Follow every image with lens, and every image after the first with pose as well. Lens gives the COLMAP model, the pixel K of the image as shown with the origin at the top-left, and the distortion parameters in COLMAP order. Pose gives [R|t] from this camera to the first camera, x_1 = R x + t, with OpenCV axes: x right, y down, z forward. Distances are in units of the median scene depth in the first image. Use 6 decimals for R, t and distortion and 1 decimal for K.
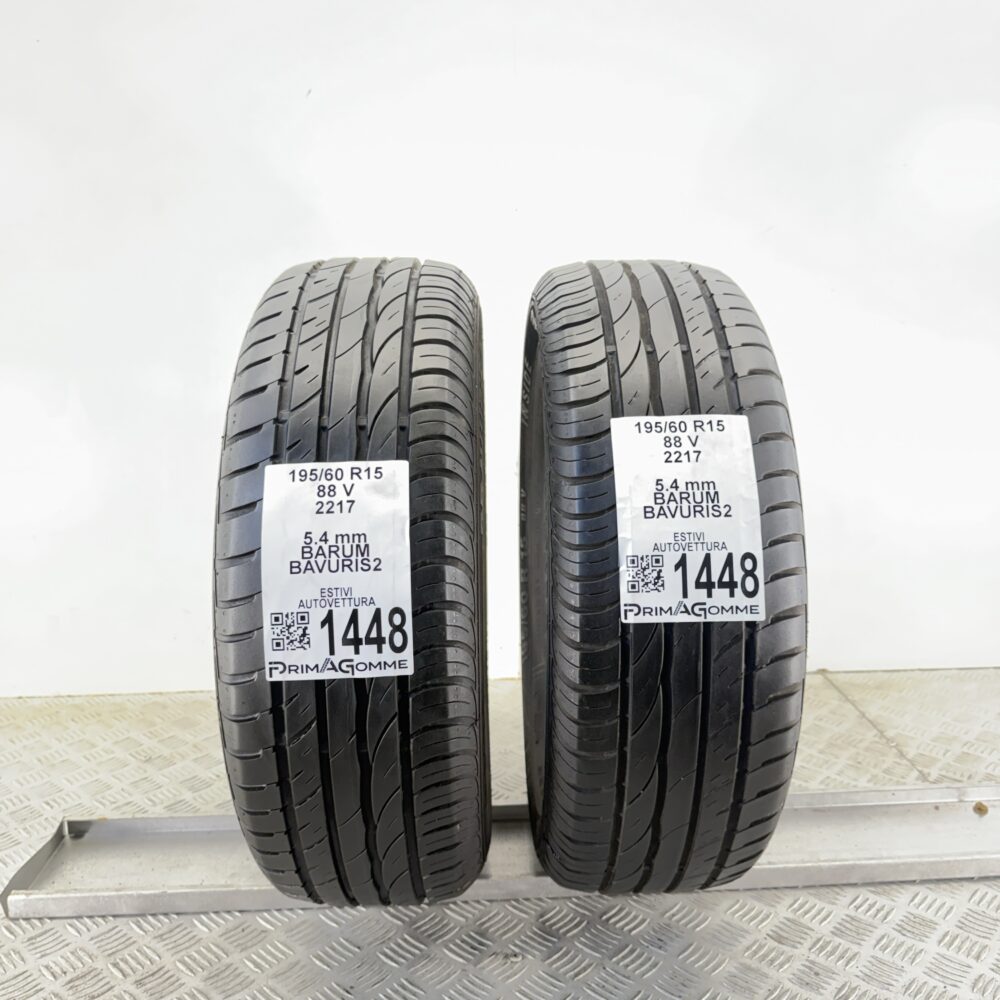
lens RADIAL K [[951.5, 0, 500.0], [0, 951.5, 500.0], [0, 0, 1]] dist [0.126549, -0.294176]
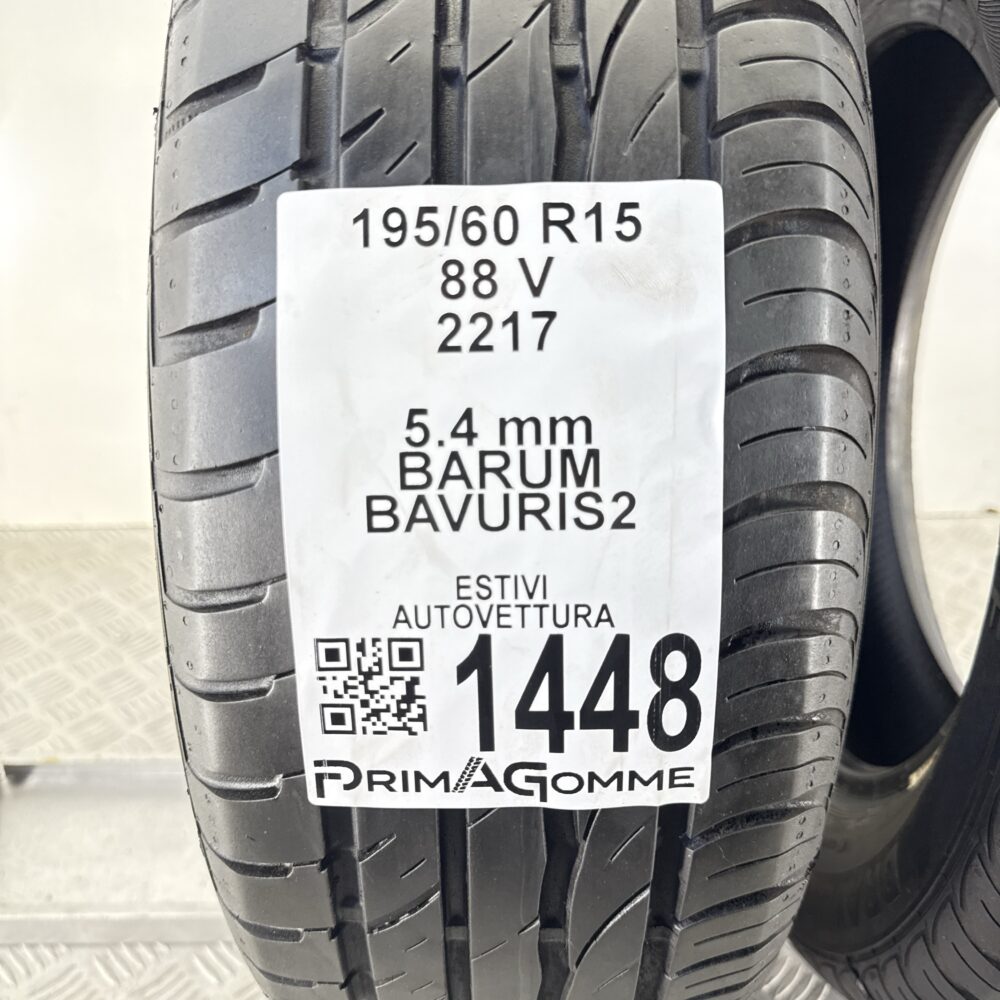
lens RADIAL K [[1059.2, 0, 499.1], [0, 1059.2, 539.0], [0, 0, 1]] dist [0.137782, -0.406524]
pose [[0.999234, 0.021791, -0.032501, -0.159186], [-0.012293, 0.963354, 0.267950, -0.021843], [0.037149, -0.267346, 0.962884, 0.634625]]
